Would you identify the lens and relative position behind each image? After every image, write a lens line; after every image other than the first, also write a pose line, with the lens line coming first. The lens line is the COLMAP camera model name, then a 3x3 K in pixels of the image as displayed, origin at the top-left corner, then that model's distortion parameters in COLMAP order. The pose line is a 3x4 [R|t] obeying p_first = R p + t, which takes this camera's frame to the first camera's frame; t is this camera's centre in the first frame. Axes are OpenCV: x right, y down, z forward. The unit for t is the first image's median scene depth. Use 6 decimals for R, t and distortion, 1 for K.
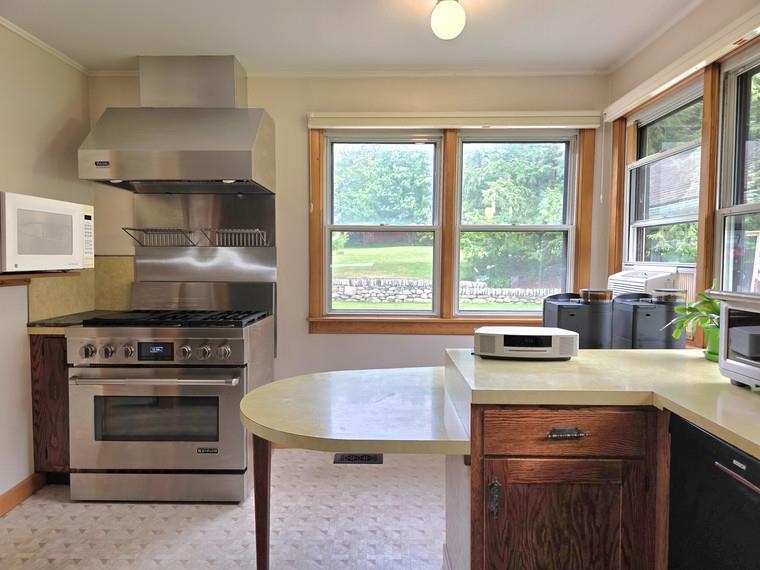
lens RADIAL K [[514.2, 0, 378.3], [0, 514.2, 279.1], [0, 0, 1]] dist [0.032393, -0.013201]
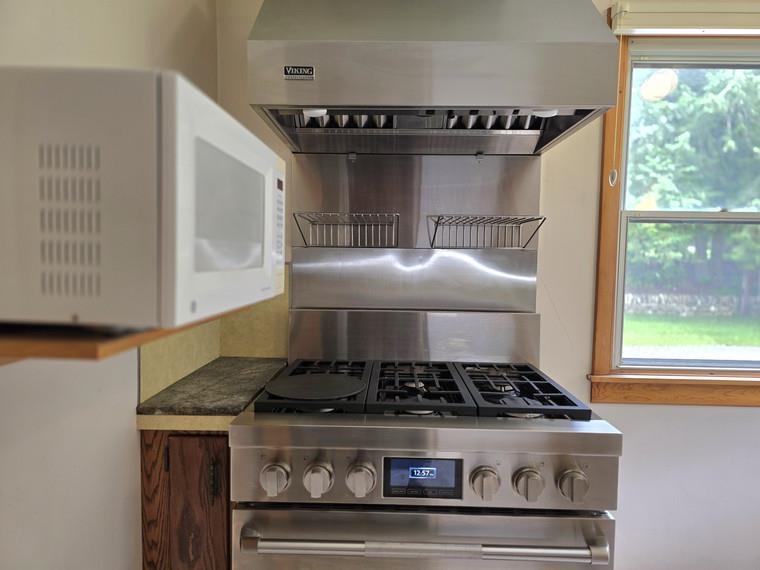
lens RADIAL K [[514.2, 0, 382.8], [0, 514.2, 289.5], [0, 0, 1]] dist [0.032393, -0.013201]
pose [[0.999902, 0.012055, 0.007061, -0.448731], [-0.012219, 0.999647, 0.023608, -0.036605], [-0.006774, -0.023692, 0.999696, 0.519708]]
